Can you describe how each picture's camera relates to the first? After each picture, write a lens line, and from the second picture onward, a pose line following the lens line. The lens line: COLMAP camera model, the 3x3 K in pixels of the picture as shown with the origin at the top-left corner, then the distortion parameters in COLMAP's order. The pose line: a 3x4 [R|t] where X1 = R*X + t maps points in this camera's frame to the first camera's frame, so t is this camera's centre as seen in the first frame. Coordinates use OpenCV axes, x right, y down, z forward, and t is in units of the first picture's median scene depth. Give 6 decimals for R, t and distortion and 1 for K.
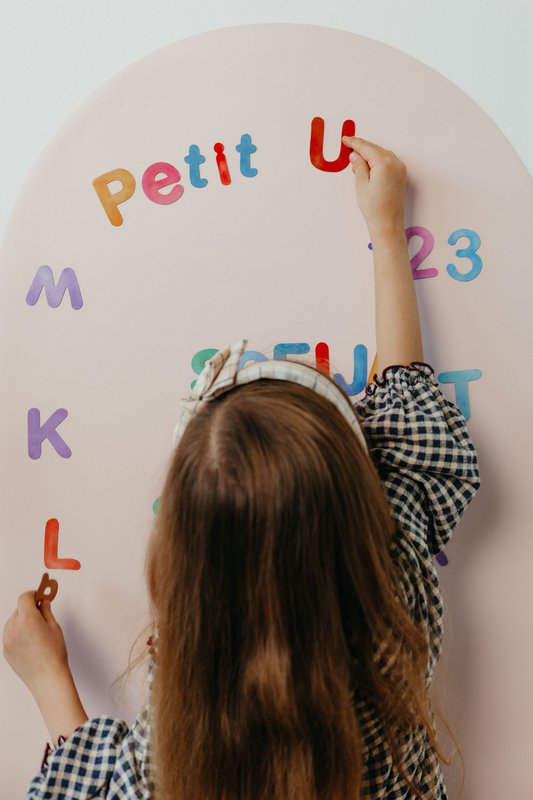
lens RADIAL K [[804.7, 0, 268.1], [0, 804.7, 403.3], [0, 0, 1]] dist [-0.021595, 0.000000]
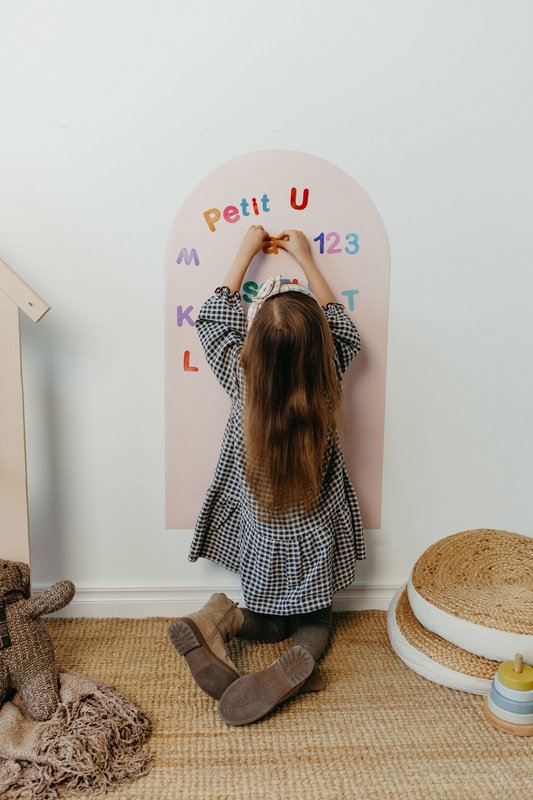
lens RADIAL K [[733.3, 0, 260.7], [0, 733.3, 396.2], [0, 0, 1]] dist [-0.036333, 0.000000]
pose [[0.999060, -0.008481, 0.042506, -0.141614], [0.004173, 0.994935, 0.100433, 0.058763], [-0.043142, -0.100162, 0.994035, -1.306089]]
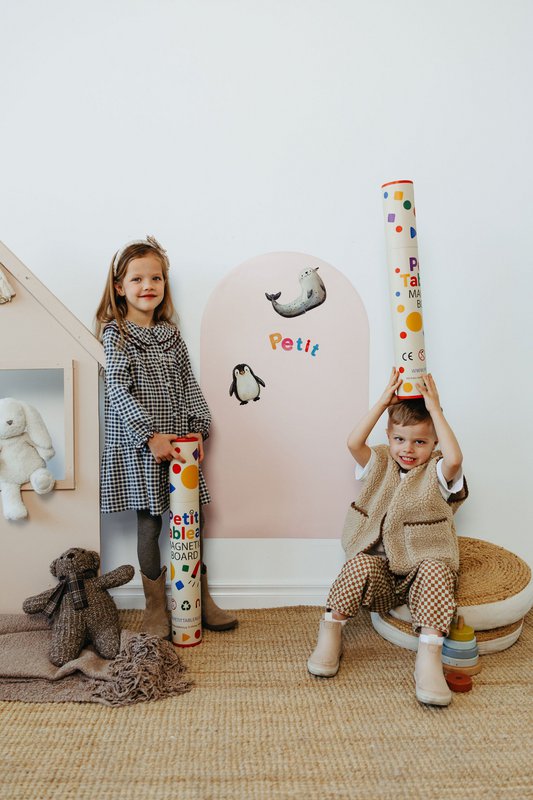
lens RADIAL K [[733.3, 0, 267.1], [0, 733.3, 382.9], [0, 0, 1]] dist [-0.036333, 0.000000]
pose [[0.999573, -0.005690, 0.028647, -0.151167], [0.006386, 0.999685, -0.024281, 0.155838], [-0.028500, 0.024453, 0.999295, -2.045588]]
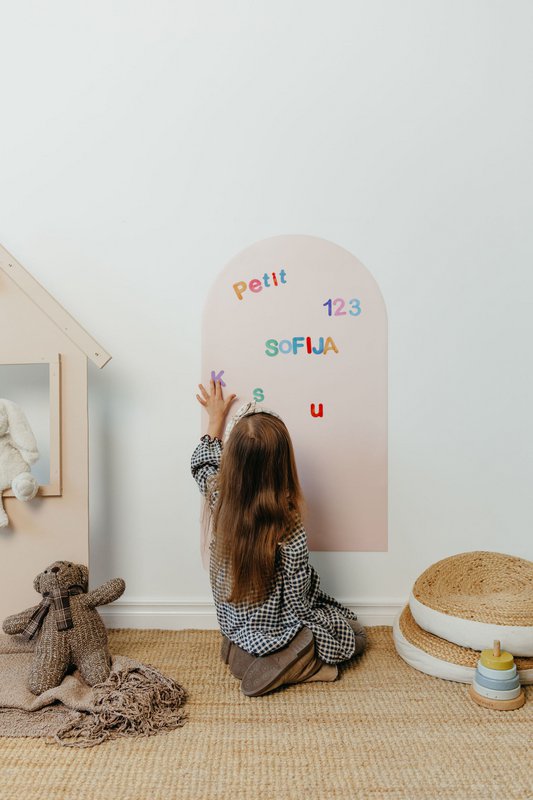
lens RADIAL K [[748.9, 0, 250.4], [0, 748.9, 361.9], [0, 0, 1]] dist [-0.040127, 0.000000]
pose [[0.999567, -0.014819, -0.025419, -0.082251], [0.013206, 0.997959, -0.062476, 0.194173], [0.026293, 0.062113, 0.997723, -1.830569]]
